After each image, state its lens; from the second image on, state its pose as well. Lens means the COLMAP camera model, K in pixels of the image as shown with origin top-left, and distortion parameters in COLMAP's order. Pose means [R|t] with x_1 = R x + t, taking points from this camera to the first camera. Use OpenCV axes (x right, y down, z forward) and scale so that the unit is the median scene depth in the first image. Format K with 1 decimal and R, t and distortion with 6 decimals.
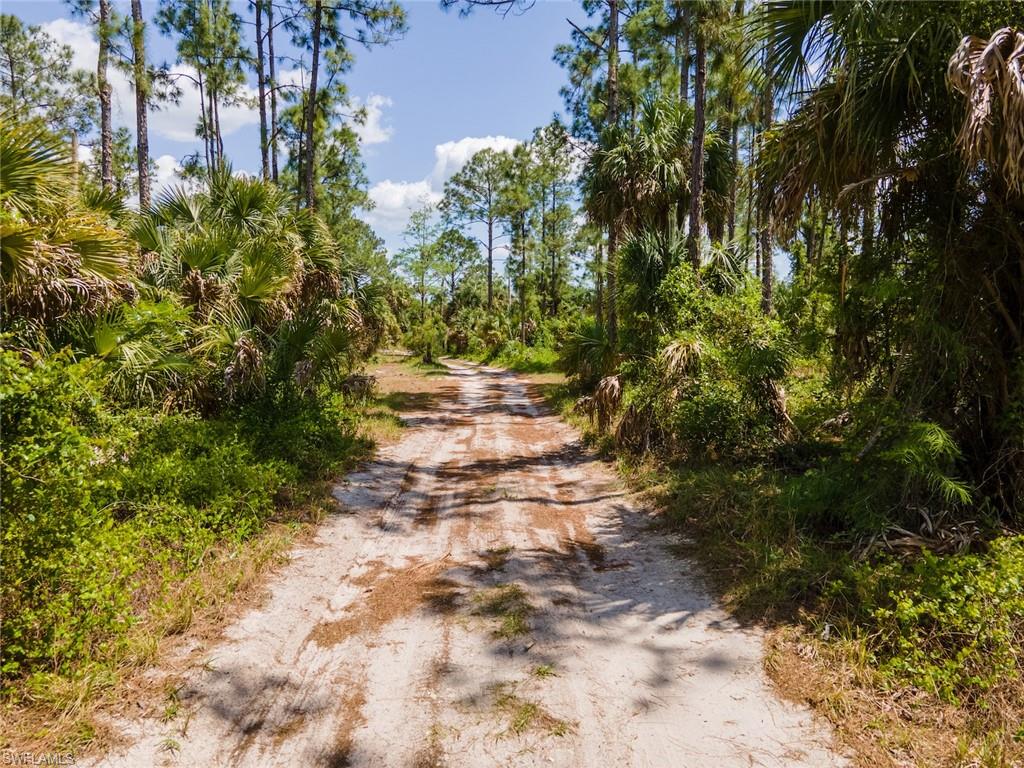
lens RADIAL K [[751.7, 0, 512.0], [0, 751.7, 384.0], [0, 0, 1]] dist [0.033364, -0.004132]
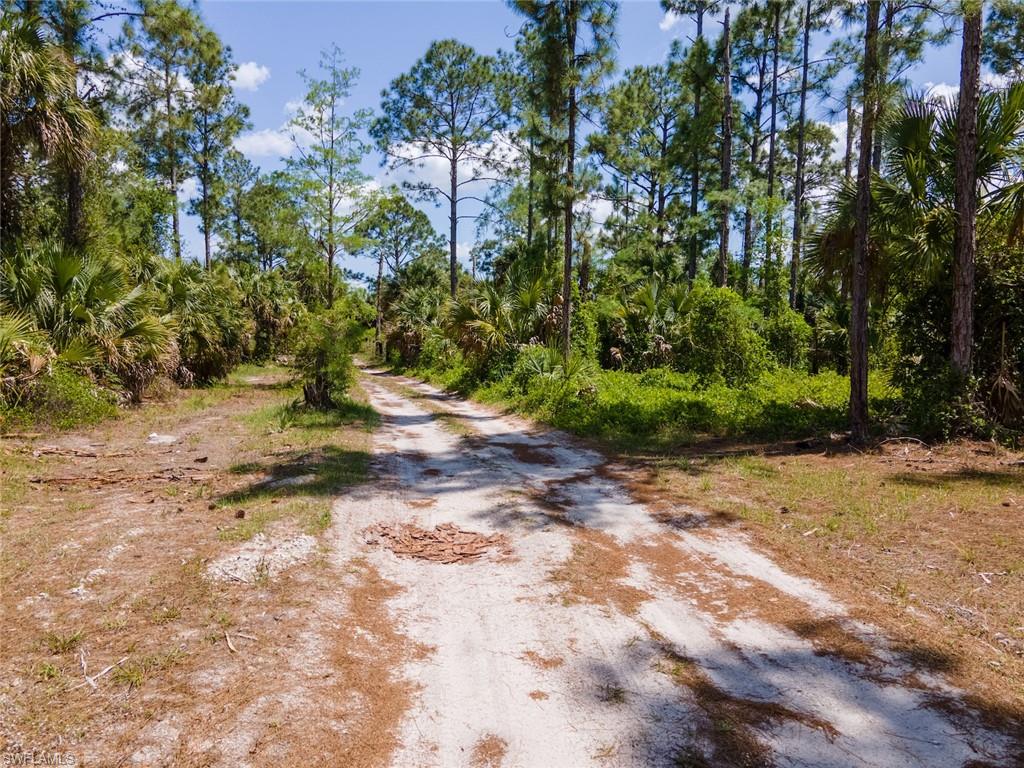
lens RADIAL K [[751.8, 0, 512.0], [0, 751.8, 384.0], [0, 0, 1]] dist [-0.067695, -0.001307]
pose [[0.997618, -0.005349, 0.068780, -0.025595], [0.005489, 0.999983, -0.001849, -0.022614], [-0.068769, 0.002222, 0.997630, 0.382796]]
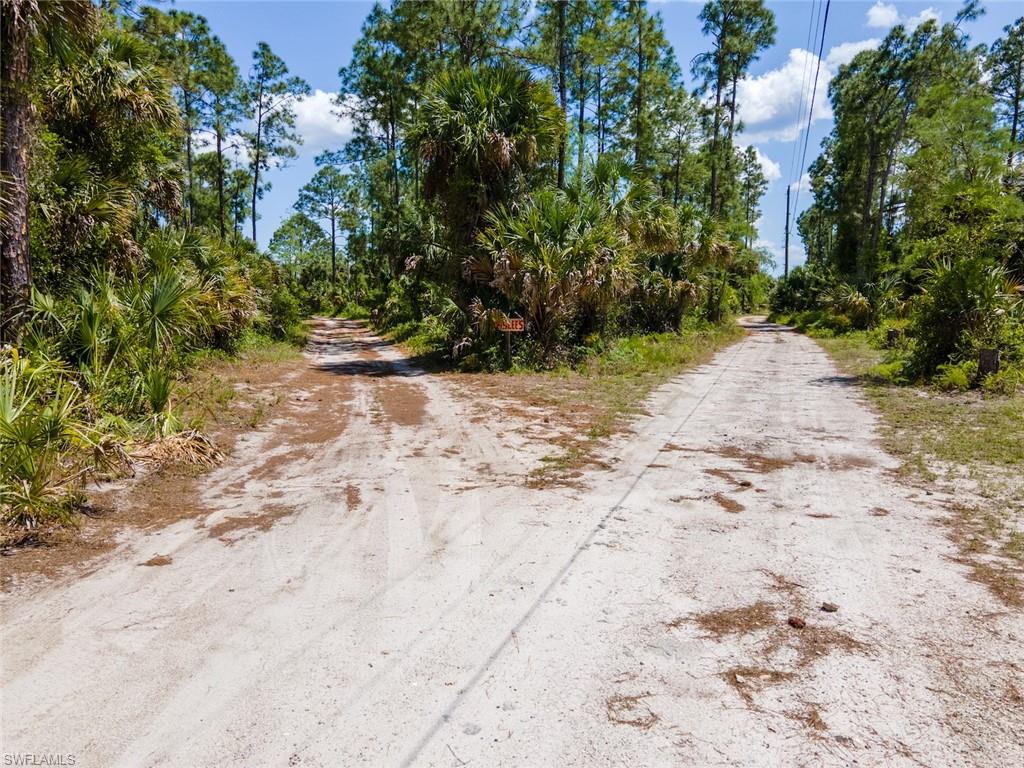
lens RADIAL K [[751.7, 0, 512.0], [0, 751.7, 384.0], [0, 0, 1]] dist [0.033364, -0.004132]
pose [[0.978577, -0.017595, 0.205126, 0.003829], [0.008389, 0.998922, 0.045663, 0.033277], [-0.205708, -0.042964, 0.977670, -0.475819]]
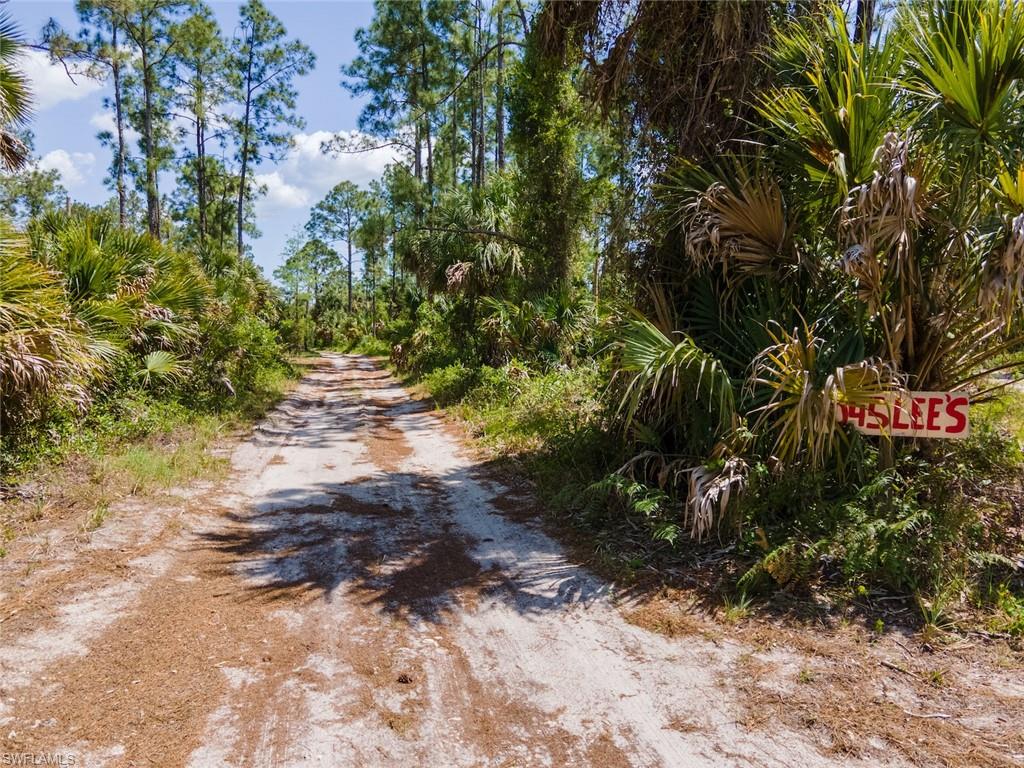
lens RADIAL K [[751.7, 0, 512.0], [0, 751.7, 384.0], [0, 0, 1]] dist [0.033364, -0.004132]
pose [[0.983506, -0.008923, 0.180655, 0.008112], [0.008696, 0.999960, 0.002050, 0.020865], [-0.180666, -0.000446, 0.983544, -0.274666]]
